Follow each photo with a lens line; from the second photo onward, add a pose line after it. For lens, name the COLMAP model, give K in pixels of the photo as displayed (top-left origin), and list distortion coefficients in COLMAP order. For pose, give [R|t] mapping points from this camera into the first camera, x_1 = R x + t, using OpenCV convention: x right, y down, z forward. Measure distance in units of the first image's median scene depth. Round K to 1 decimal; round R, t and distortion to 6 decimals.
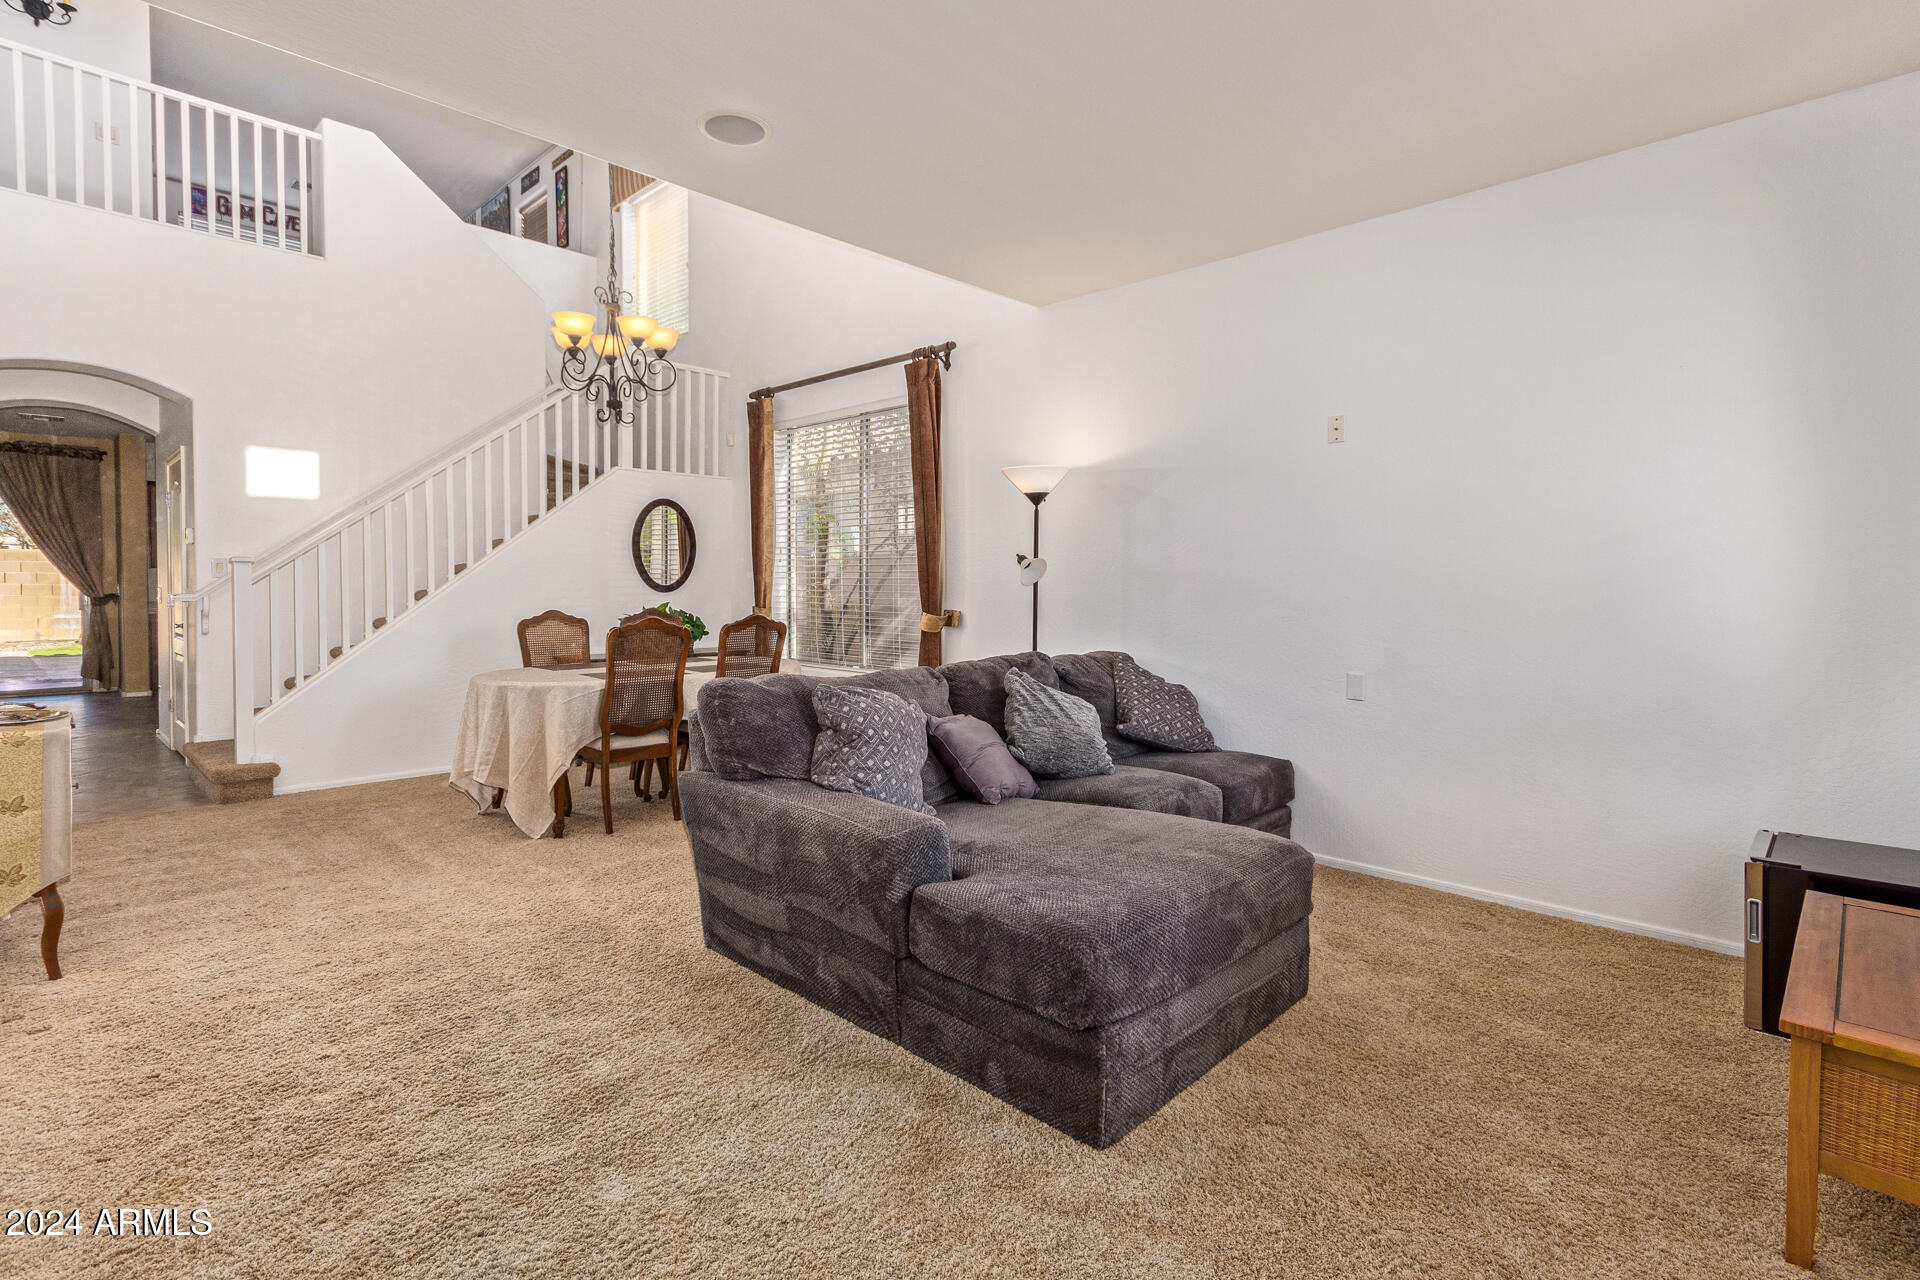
lens RADIAL K [[899.7, 0, 960.5], [0, 899.7, 607.8], [0, 0, 1]] dist [0.003699, 0.000418]
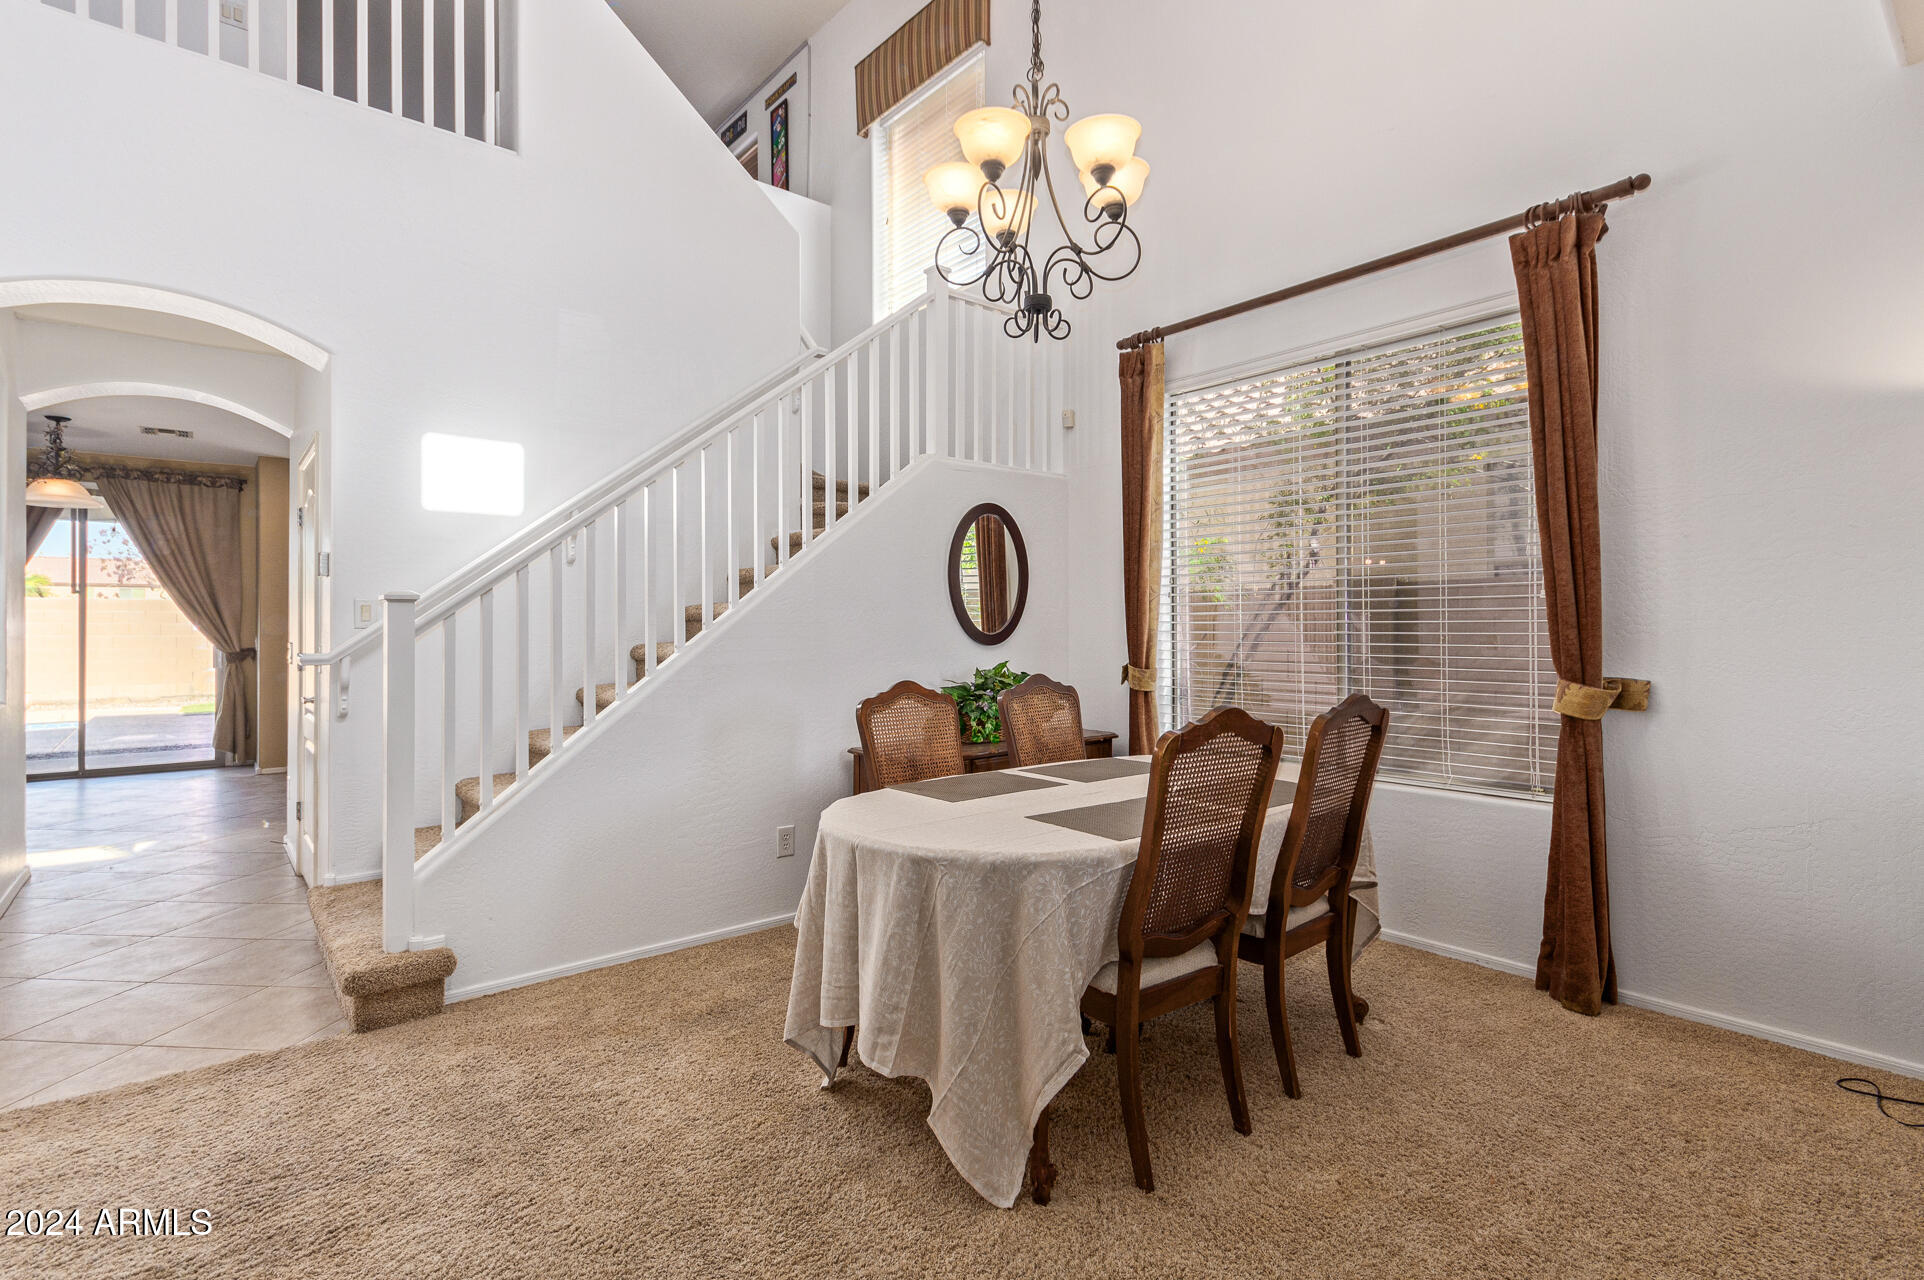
lens RADIAL K [[886.1, 0, 963.6], [0, 886.1, 624.3], [0, 0, 1]] dist [-0.000300, 0.000185]
pose [[0.995181, -0.007855, -0.097743, -0.305451], [0.004792, 0.999491, -0.031527, -0.012785], [0.097941, 0.030907, 0.994712, 0.377473]]
